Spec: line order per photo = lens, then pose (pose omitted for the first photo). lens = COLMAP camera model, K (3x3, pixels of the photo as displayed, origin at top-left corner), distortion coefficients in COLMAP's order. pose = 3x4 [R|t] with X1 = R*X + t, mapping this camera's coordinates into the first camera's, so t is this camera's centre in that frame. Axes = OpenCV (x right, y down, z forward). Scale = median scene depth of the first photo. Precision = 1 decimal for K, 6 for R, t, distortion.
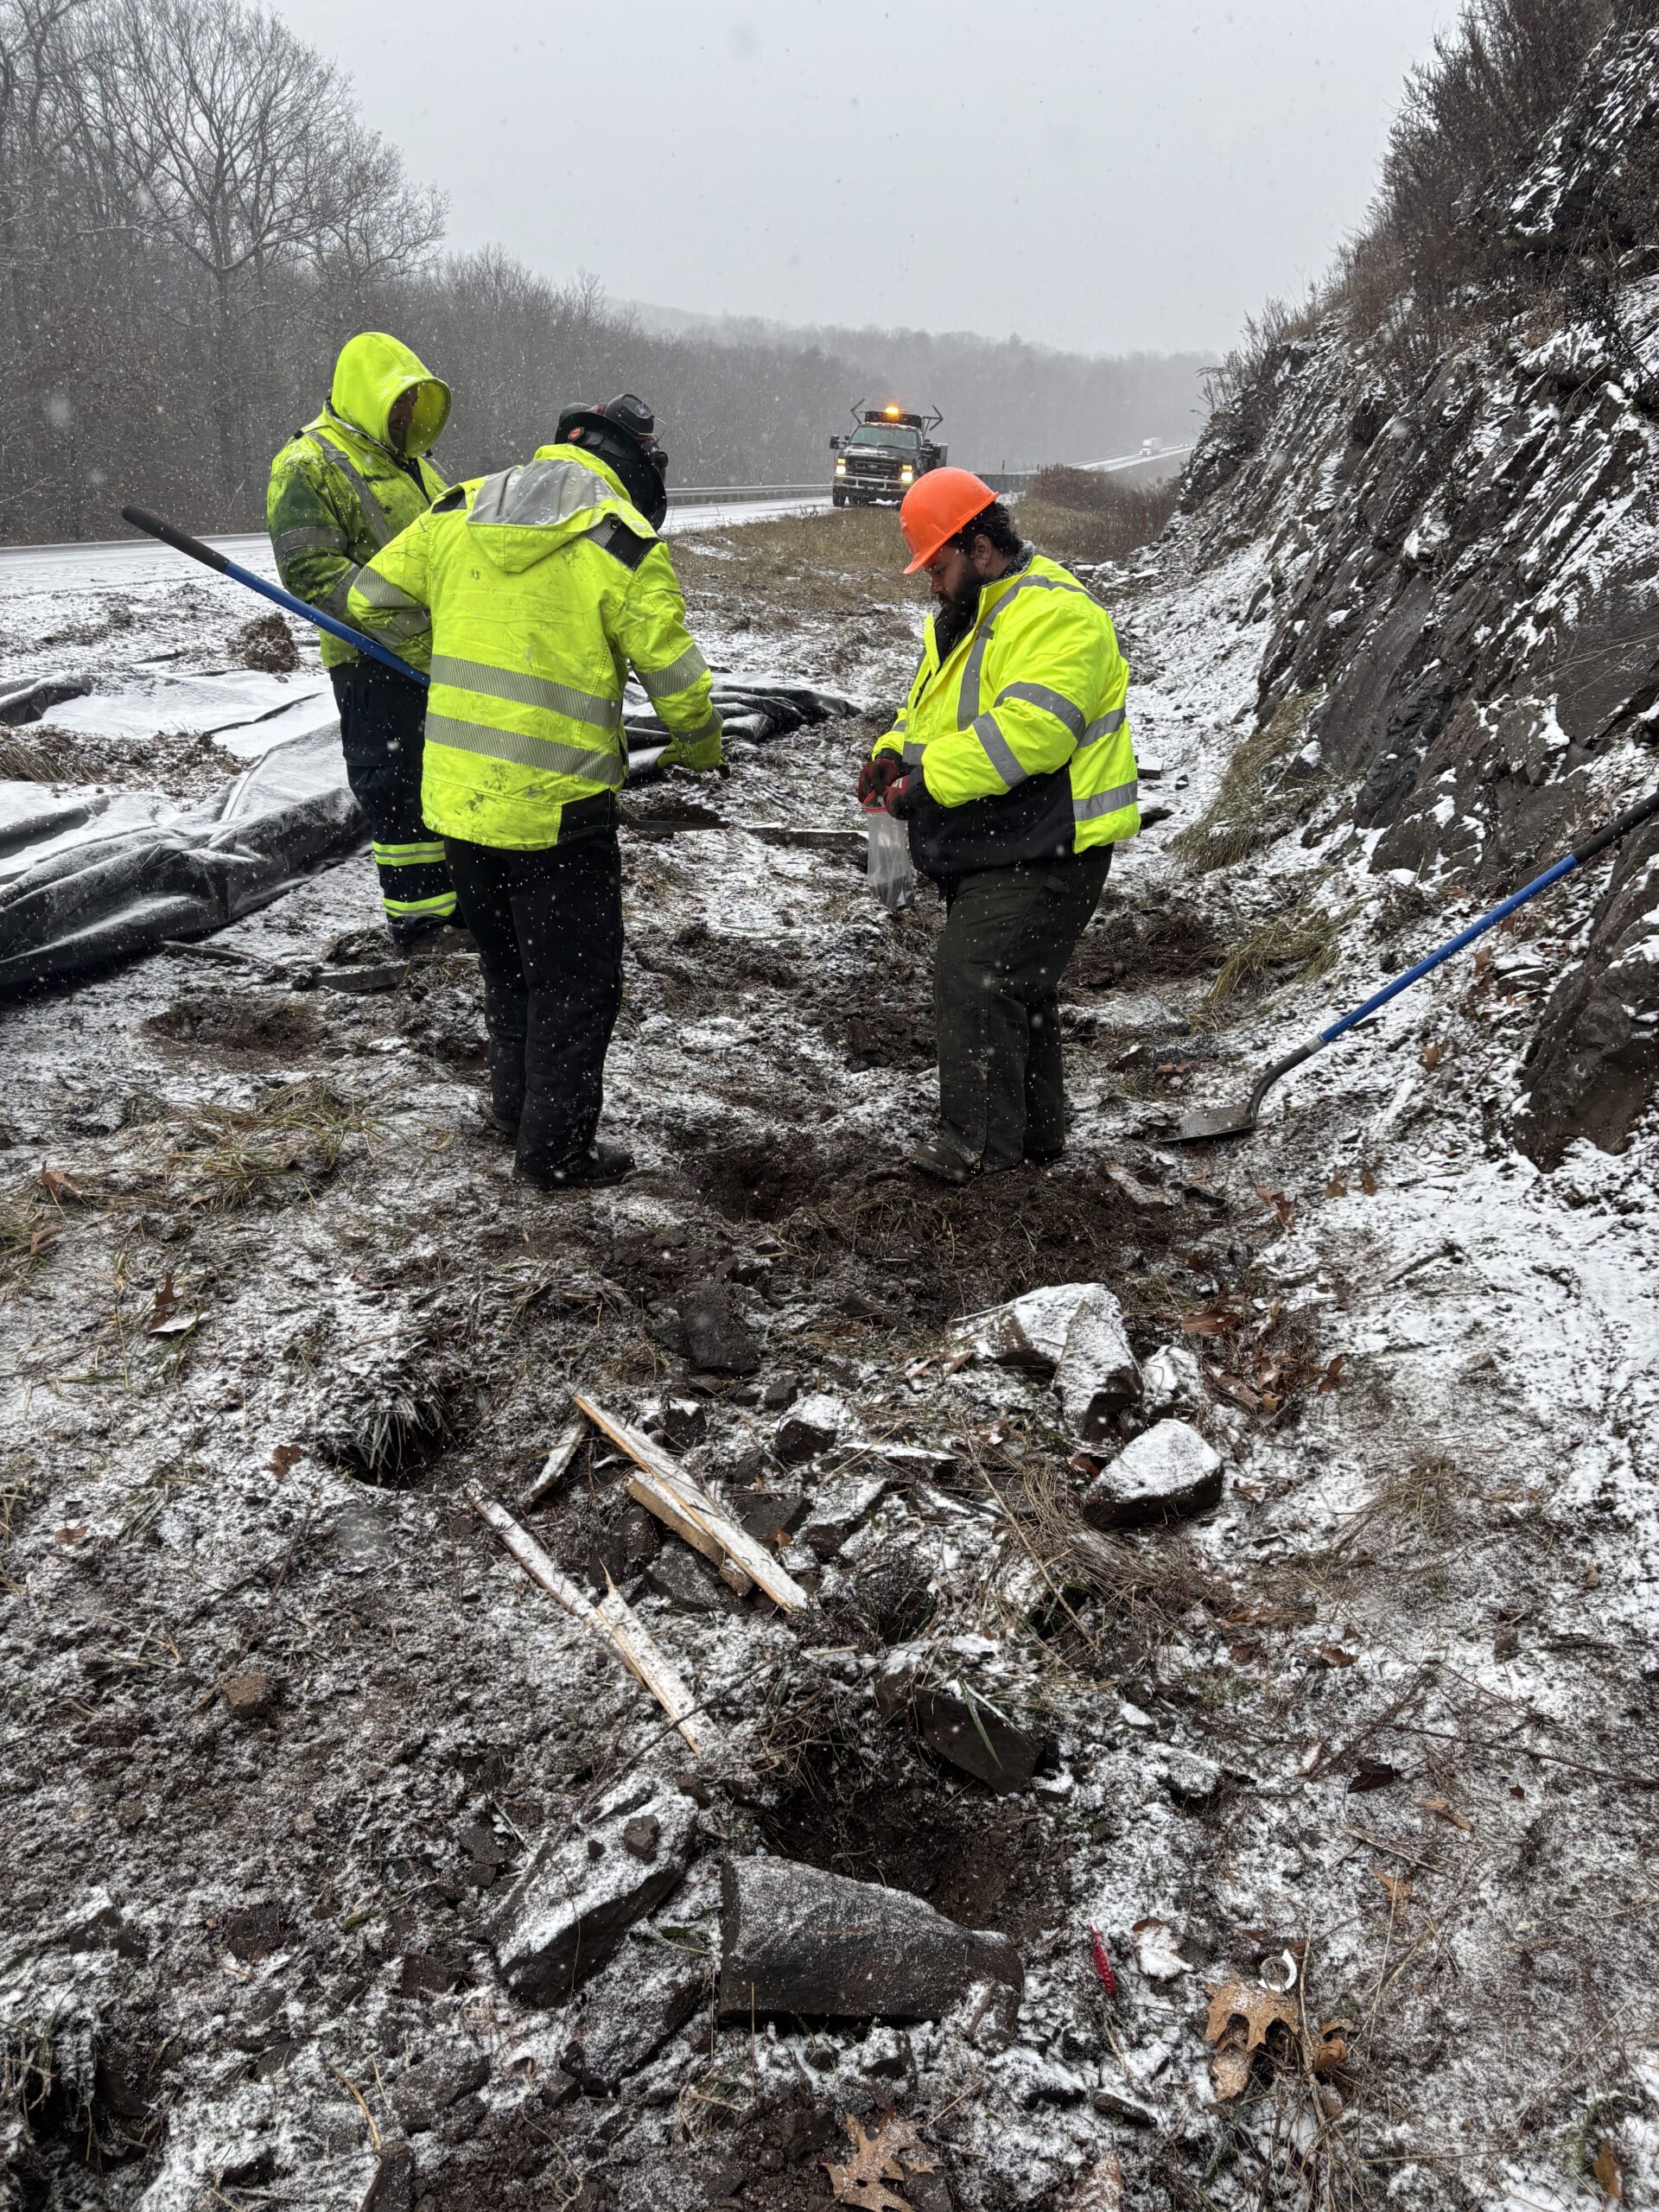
lens RADIAL K [[1706.3, 0, 828.2], [0, 1706.3, 1080.5], [0, 0, 1]] dist [0.031253, 0.007120]
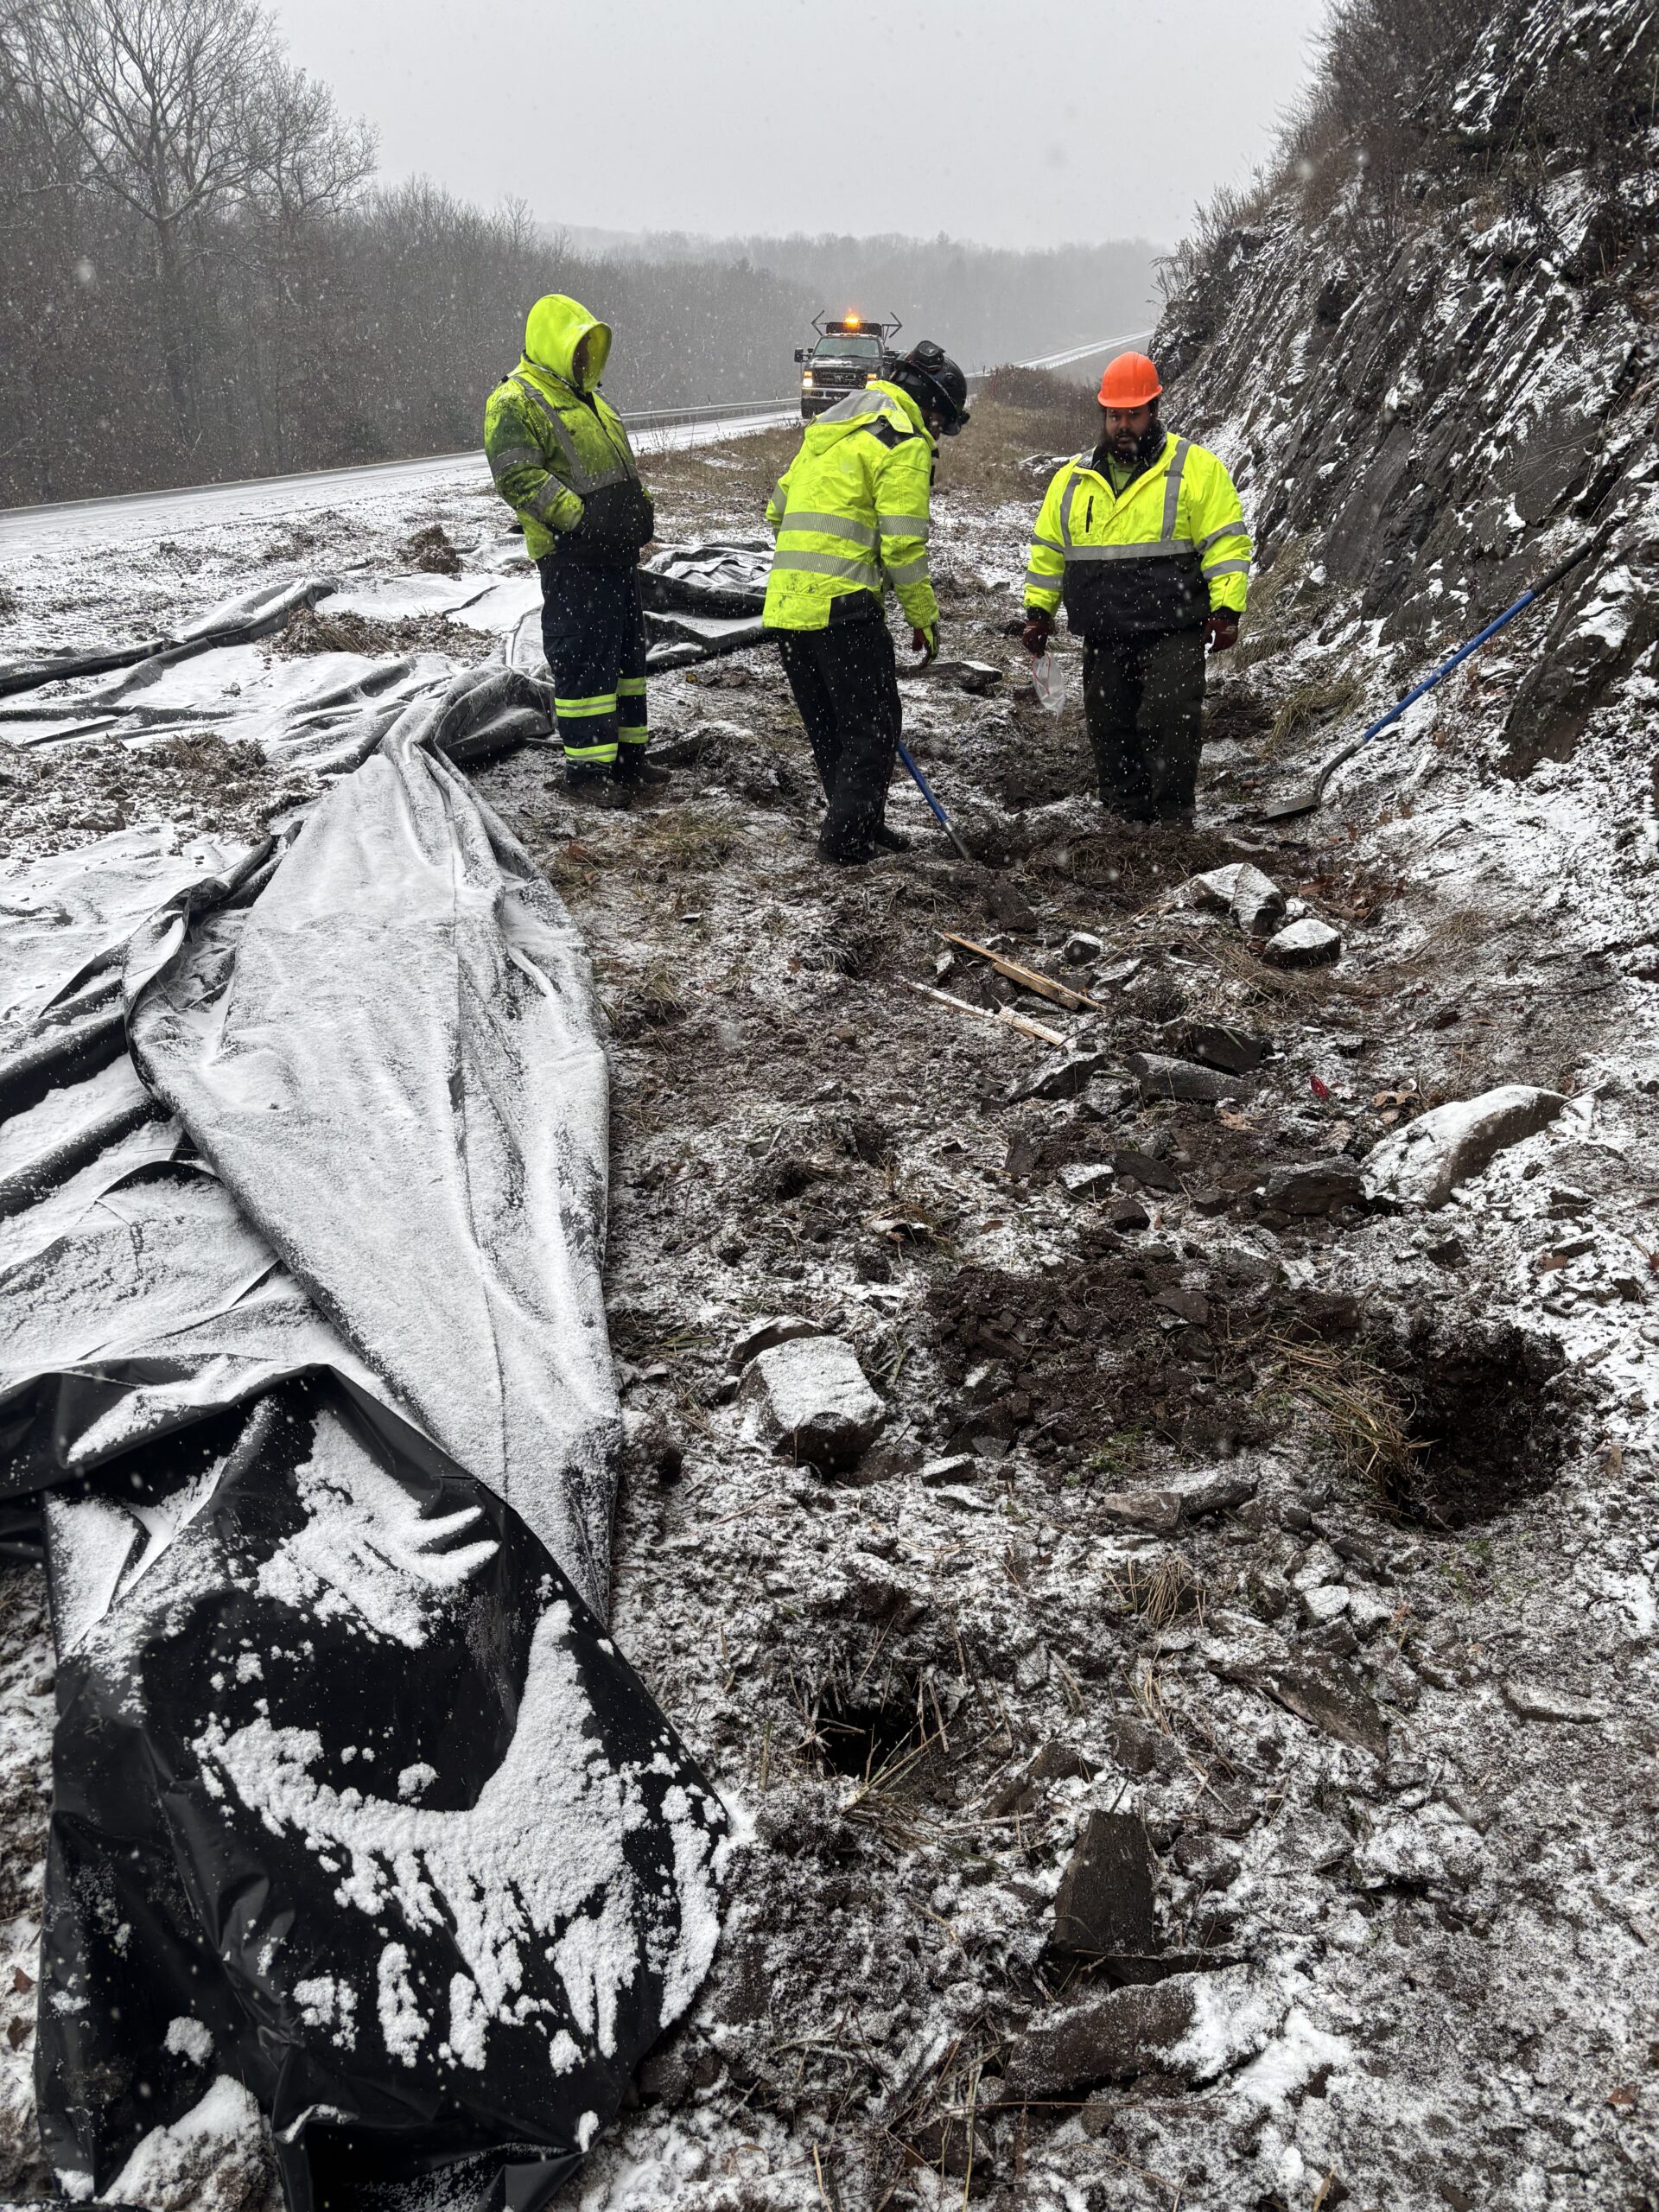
lens RADIAL K [[1682.0, 0, 820.8], [0, 1682.0, 1100.2], [0, 0, 1]] dist [0.029116, -0.011603]
pose [[0.997823, -0.065715, 0.005466, -0.159284], [0.065286, 0.996158, 0.058374, 0.134415], [-0.009281, -0.057890, 0.998280, -0.354524]]
